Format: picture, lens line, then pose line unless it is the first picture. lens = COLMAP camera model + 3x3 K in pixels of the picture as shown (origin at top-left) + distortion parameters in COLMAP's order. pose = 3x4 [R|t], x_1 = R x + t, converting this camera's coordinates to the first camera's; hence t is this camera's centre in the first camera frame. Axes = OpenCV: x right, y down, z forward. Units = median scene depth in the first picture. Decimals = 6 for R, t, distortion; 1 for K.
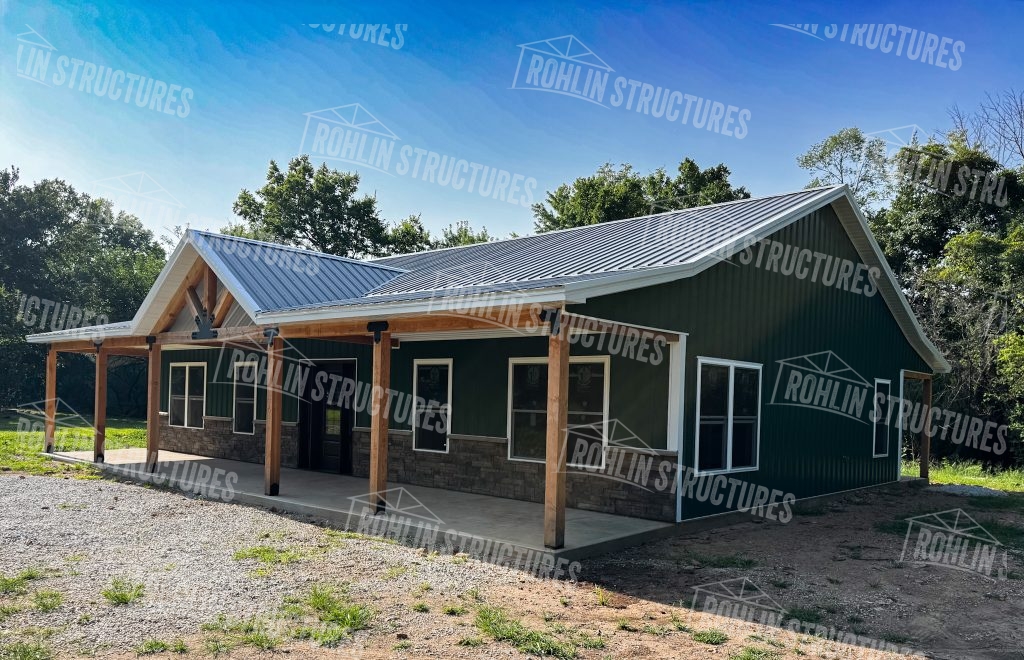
lens RADIAL K [[807.1, 0, 512.0], [0, 807.1, 330.0], [0, 0, 1]] dist [0.003024, -0.001259]
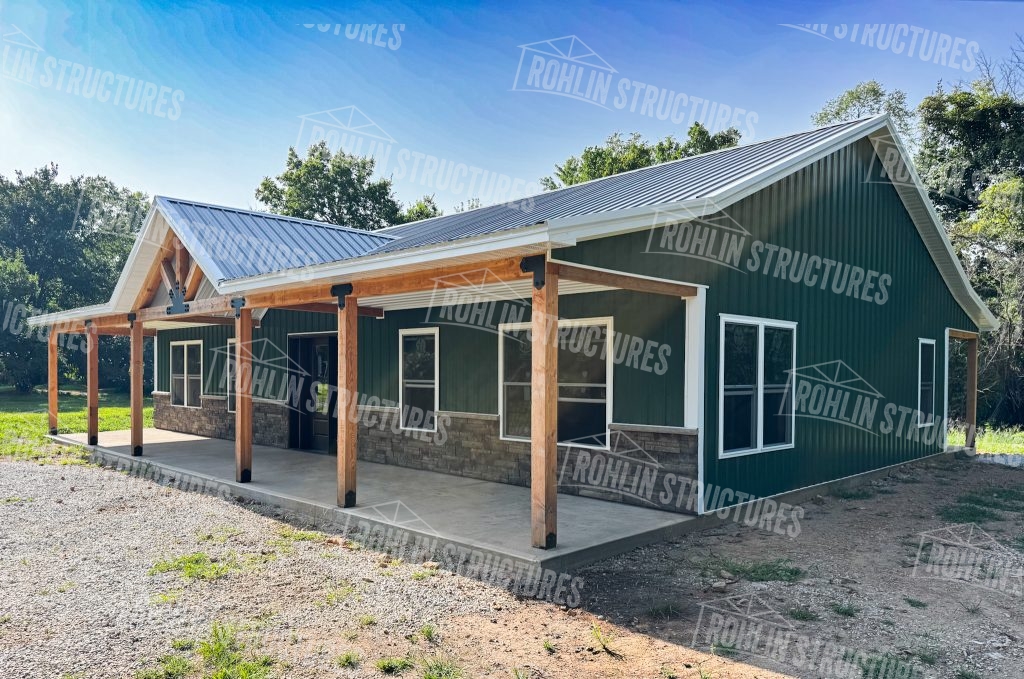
lens RADIAL K [[722.8, 0, 495.9], [0, 722.8, 339.5], [0, 0, 1]] dist [0.035607, -0.065259]
pose [[0.998147, -0.024760, -0.055592, 0.029628], [0.027020, 0.998823, 0.040270, 0.016258], [0.054529, -0.041697, 0.997641, 0.175717]]
